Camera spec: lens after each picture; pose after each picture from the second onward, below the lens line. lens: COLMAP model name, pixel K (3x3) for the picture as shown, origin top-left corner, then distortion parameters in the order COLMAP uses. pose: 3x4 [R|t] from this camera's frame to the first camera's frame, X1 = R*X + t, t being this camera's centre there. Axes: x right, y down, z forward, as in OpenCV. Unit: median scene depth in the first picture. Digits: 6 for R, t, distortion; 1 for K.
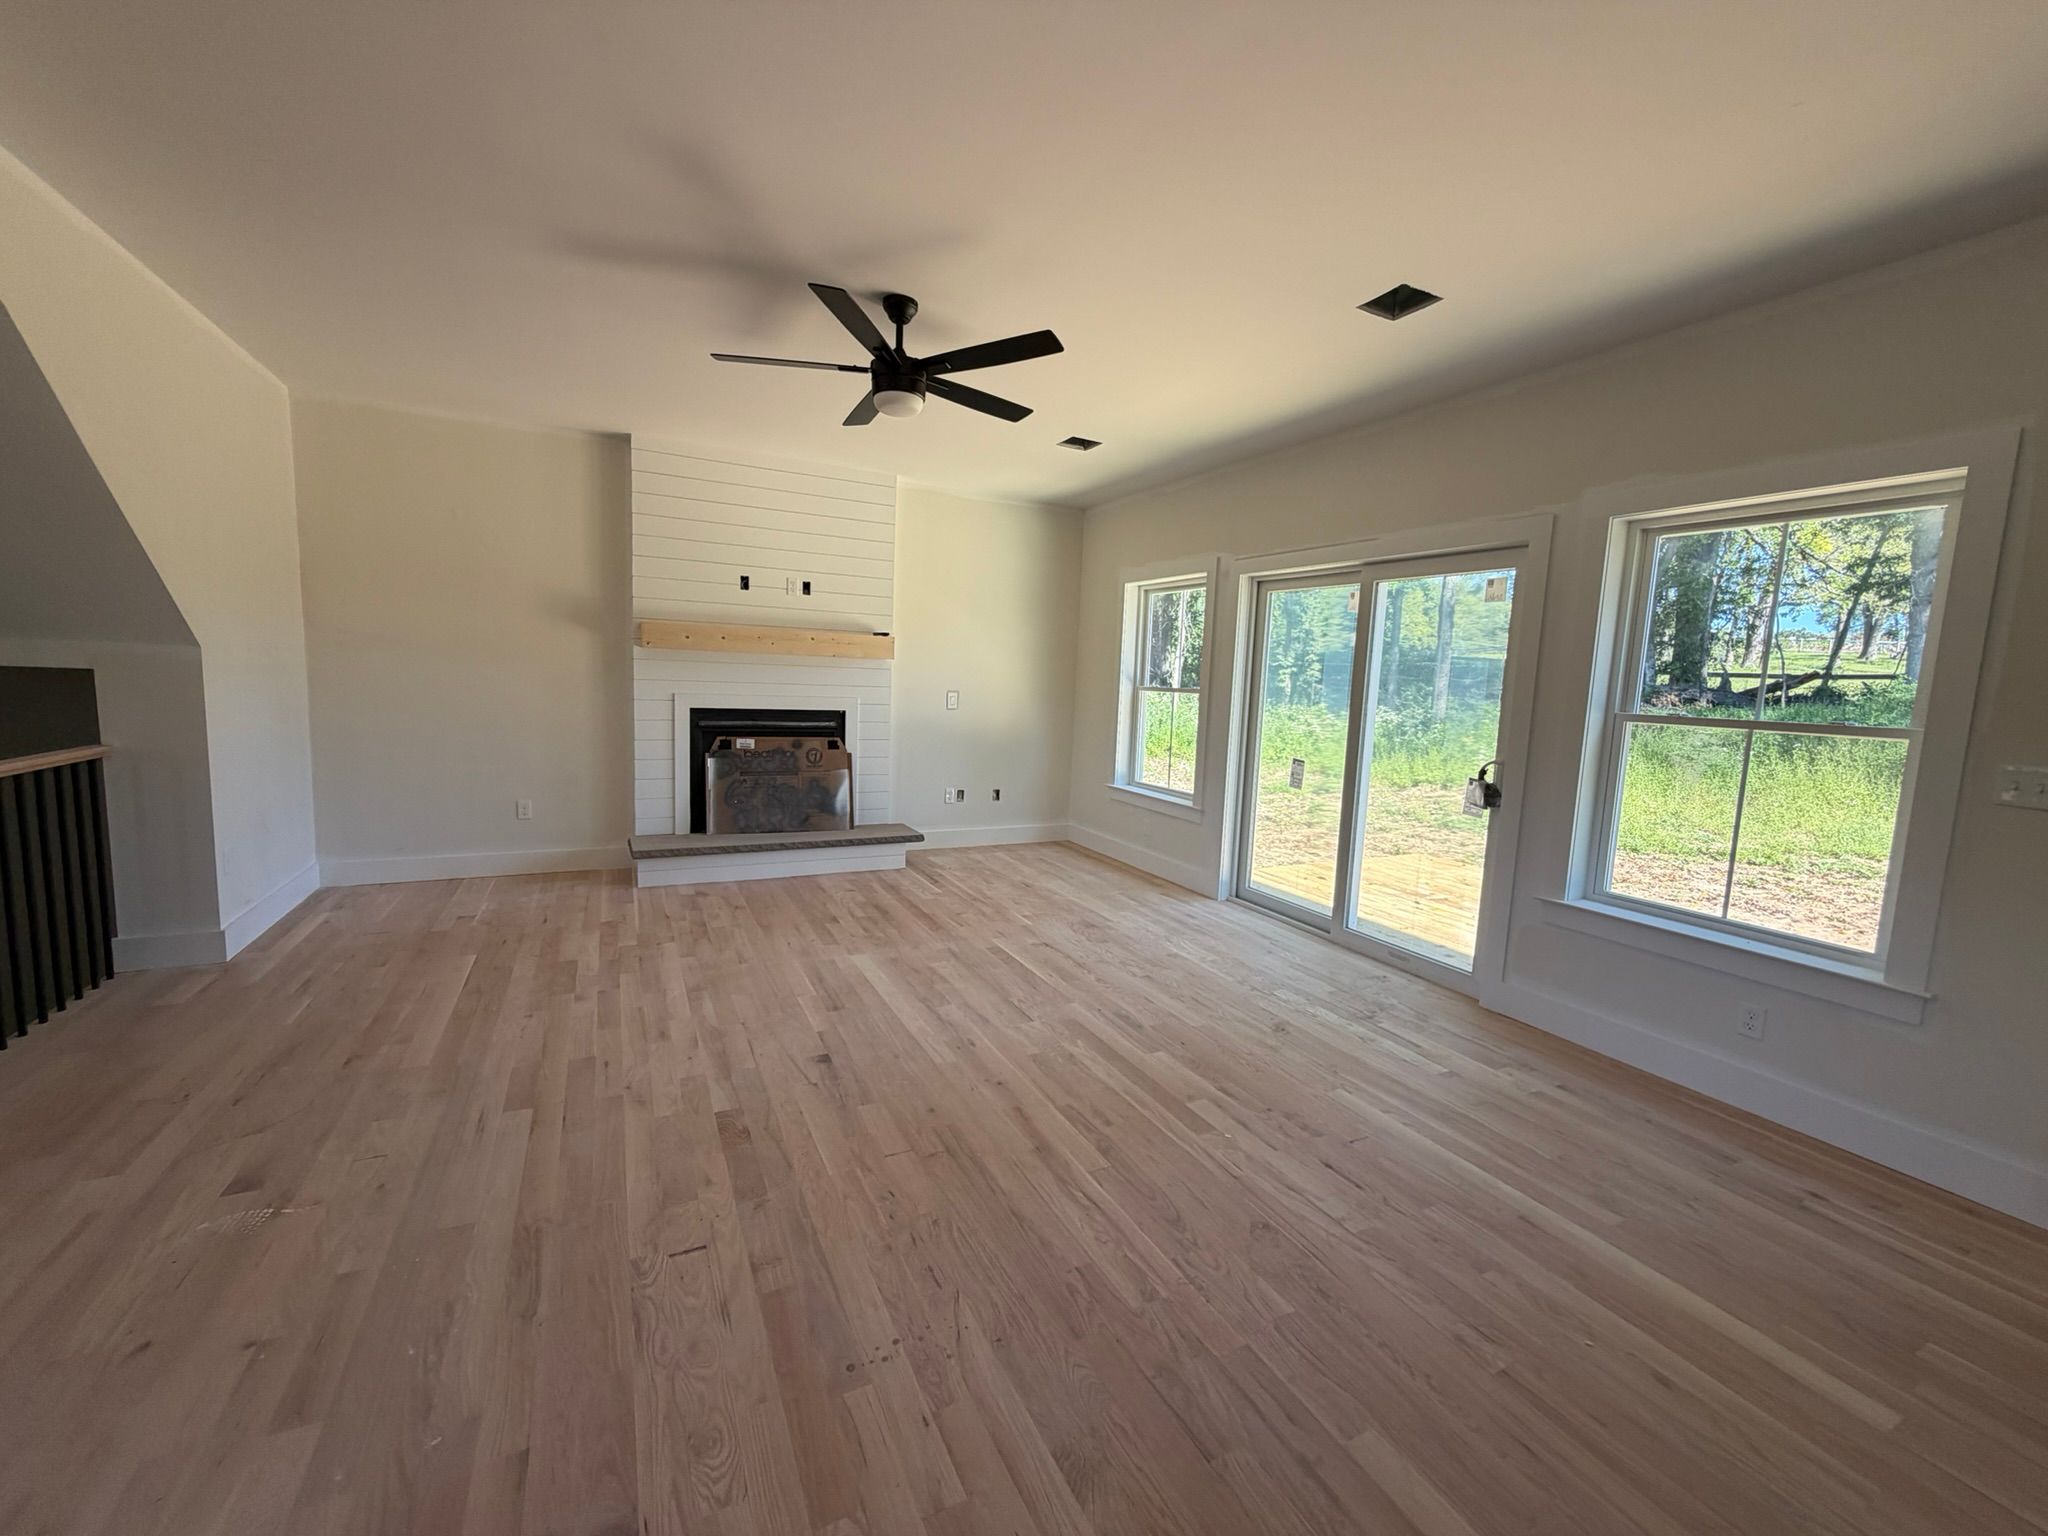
lens RADIAL K [[840.5, 0, 1006.8], [0, 840.5, 768.1], [0, 0, 1]] dist [0.001749, -0.000323]
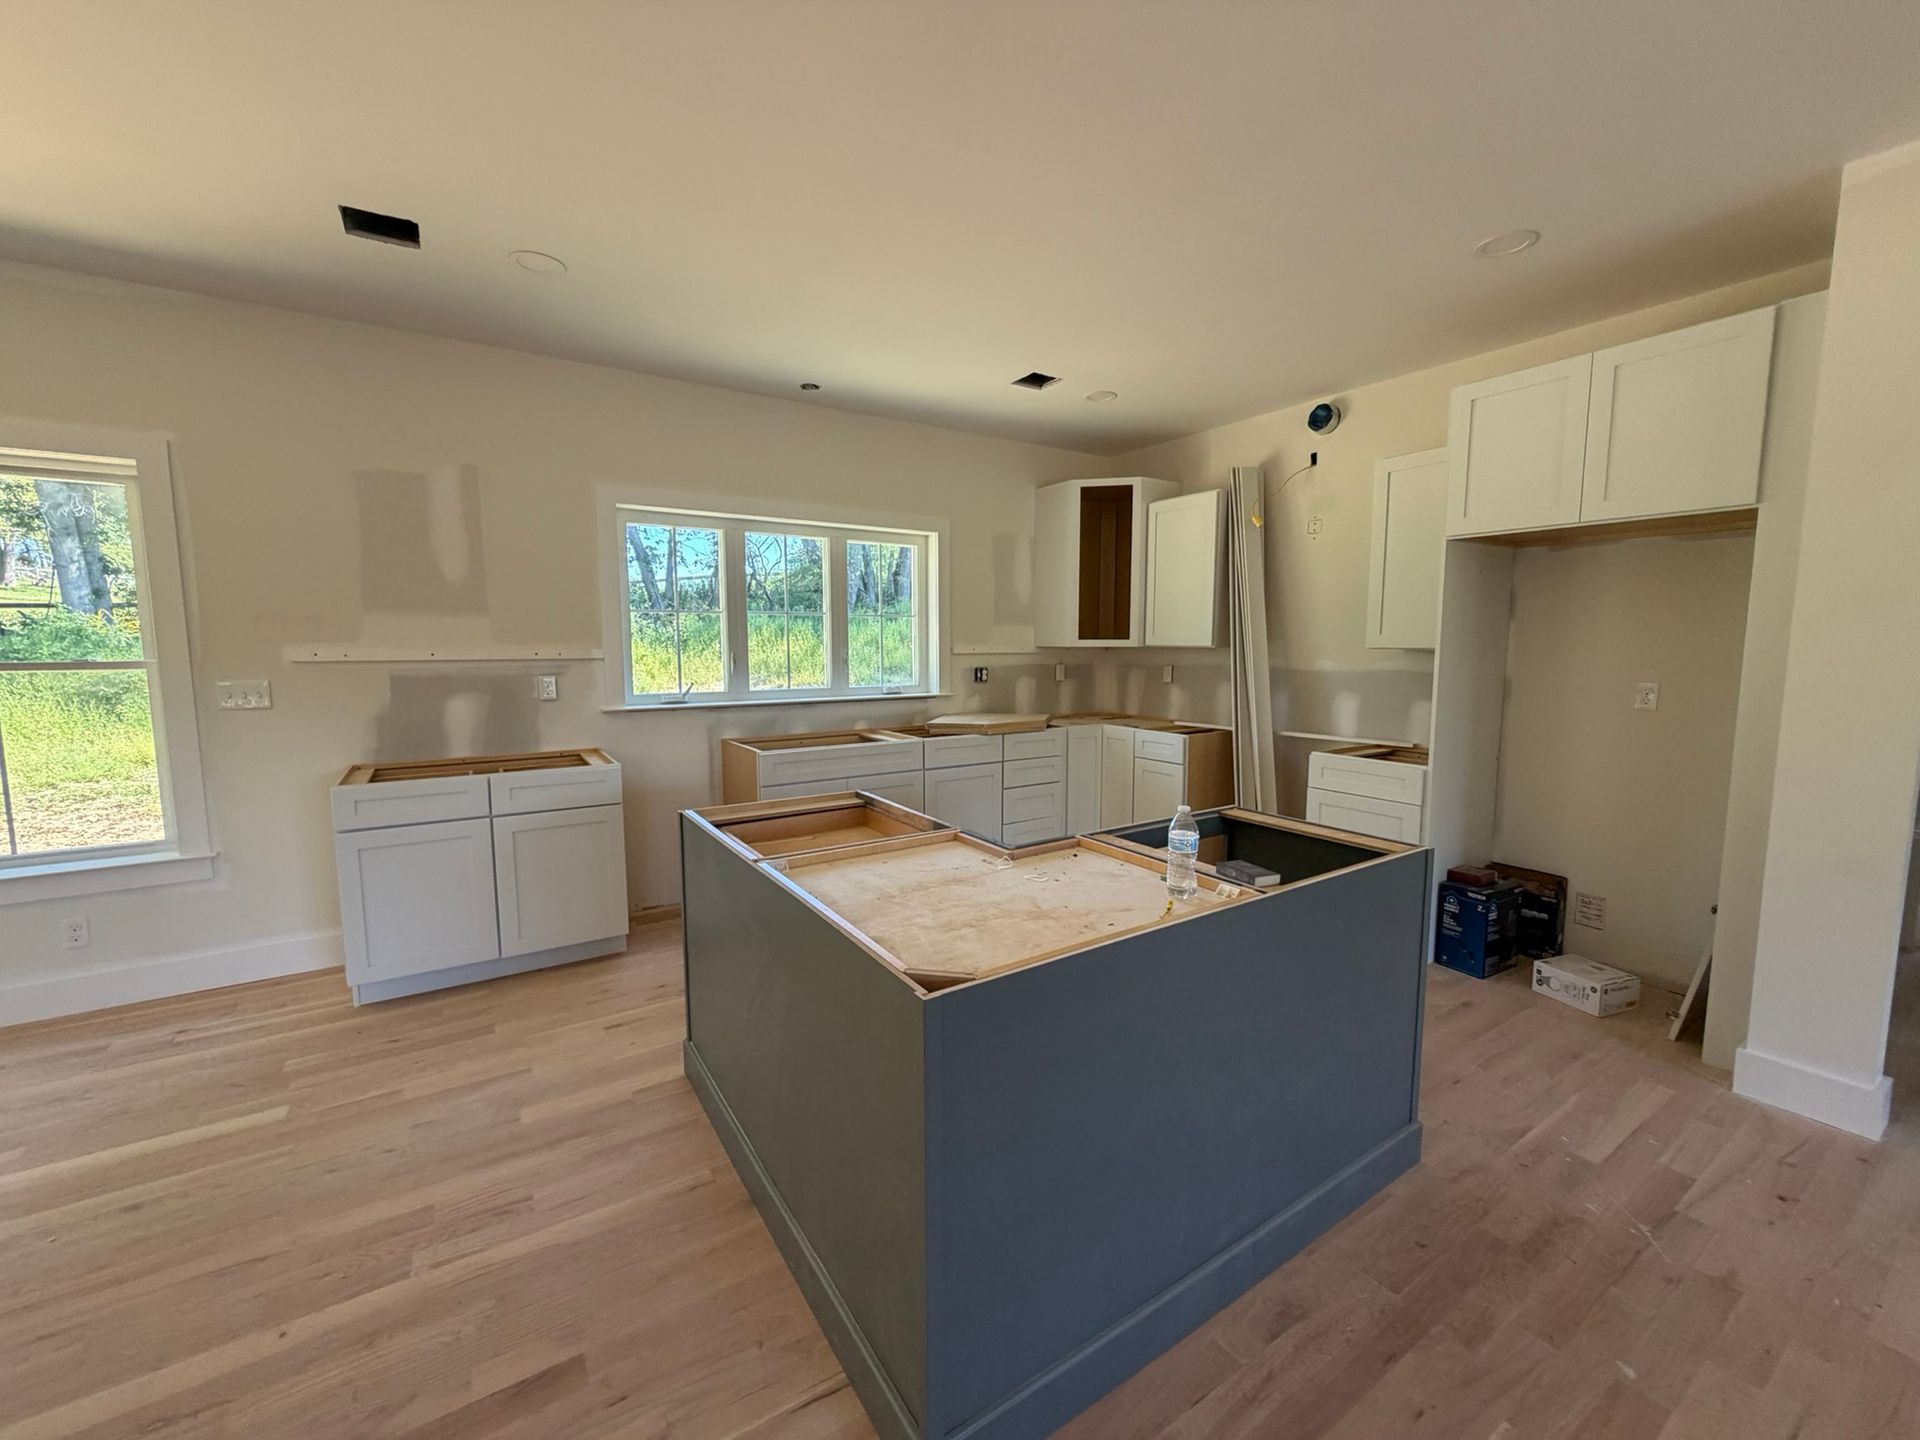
lens RADIAL K [[788.0, 0, 971.8], [0, 788.0, 717.0], [0, 0, 1]] dist [0.001749, -0.000323]
pose [[-0.098163, -0.142588, 0.984902, -0.219488], [0.109431, 0.982134, 0.153094, -0.009029], [-0.989135, 0.122807, -0.080806, -0.120242]]
